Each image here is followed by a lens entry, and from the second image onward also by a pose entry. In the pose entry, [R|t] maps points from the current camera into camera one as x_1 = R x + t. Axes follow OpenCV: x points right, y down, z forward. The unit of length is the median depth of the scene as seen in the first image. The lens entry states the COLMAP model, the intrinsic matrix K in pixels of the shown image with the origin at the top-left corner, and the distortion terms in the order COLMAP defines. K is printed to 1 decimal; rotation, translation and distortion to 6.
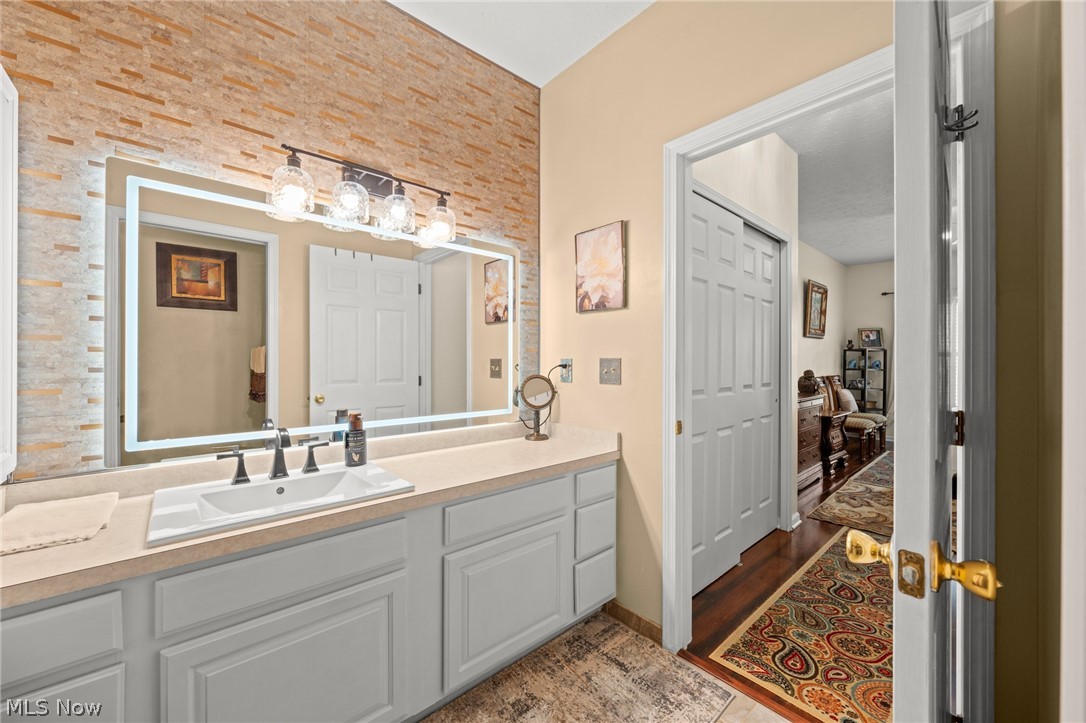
lens RADIAL K [[410.4, 0, 547.0], [0, 410.4, 358.6], [0, 0, 1]] dist [-0.001721, 0.000749]
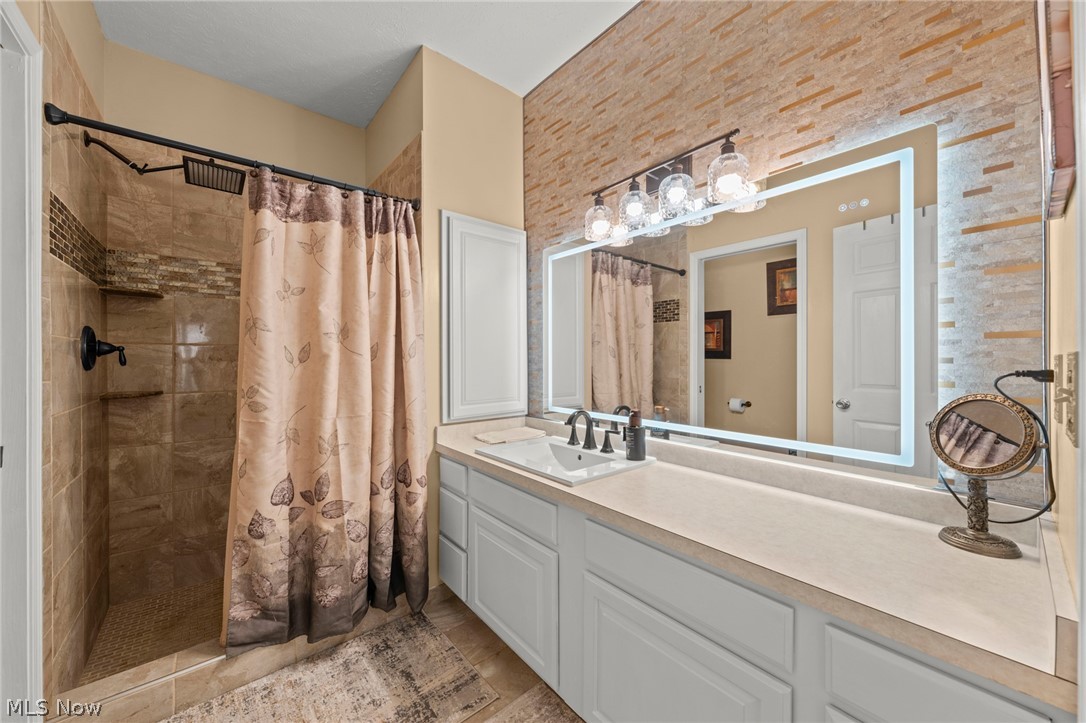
lens RADIAL K [[391.6, 0, 542.1], [0, 391.6, 358.3], [0, 0, 1]] dist [-0.006853, 0.001361]
pose [[-0.022468, -0.003418, -0.999742, 0.524336], [0.005184, 0.999980, -0.003535, 0.004004], [0.999734, -0.005262, -0.022450, 0.765072]]
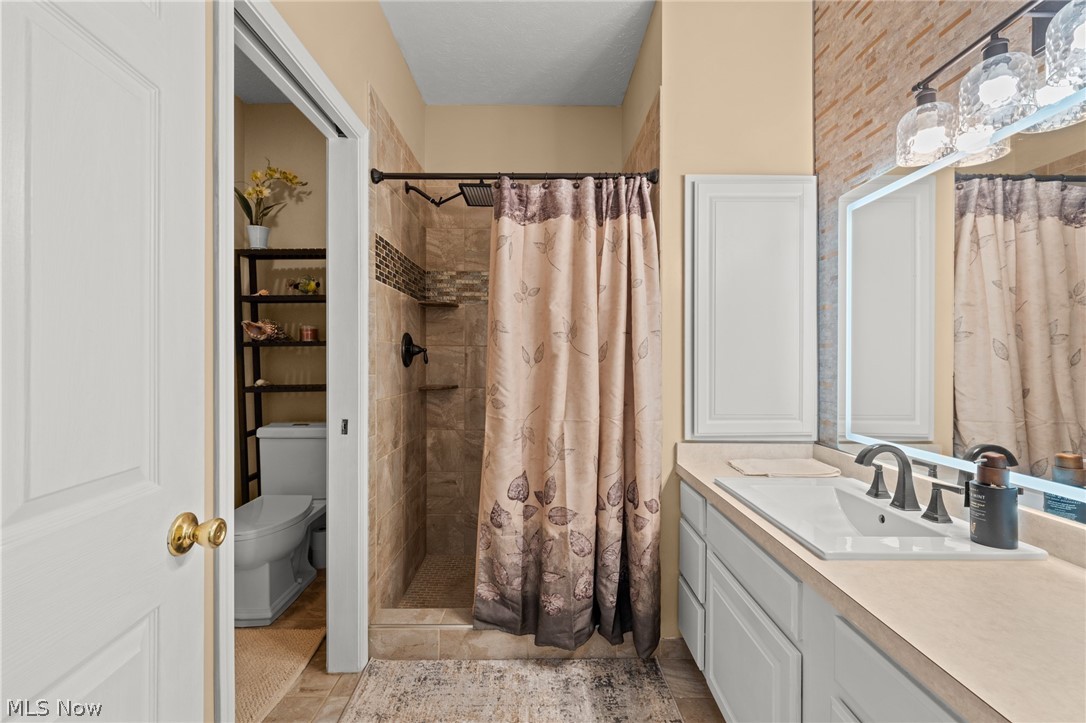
lens RADIAL K [[465.5, 0, 548.5], [0, 465.5, 360.0], [0, 0, 1]] dist [0.000081, -0.000961]
pose [[-0.649745, -0.003750, -0.760143, 0.427714], [-0.003021, 0.999993, -0.002351, 0.004061], [0.760146, 0.000768, -0.649751, 0.925380]]
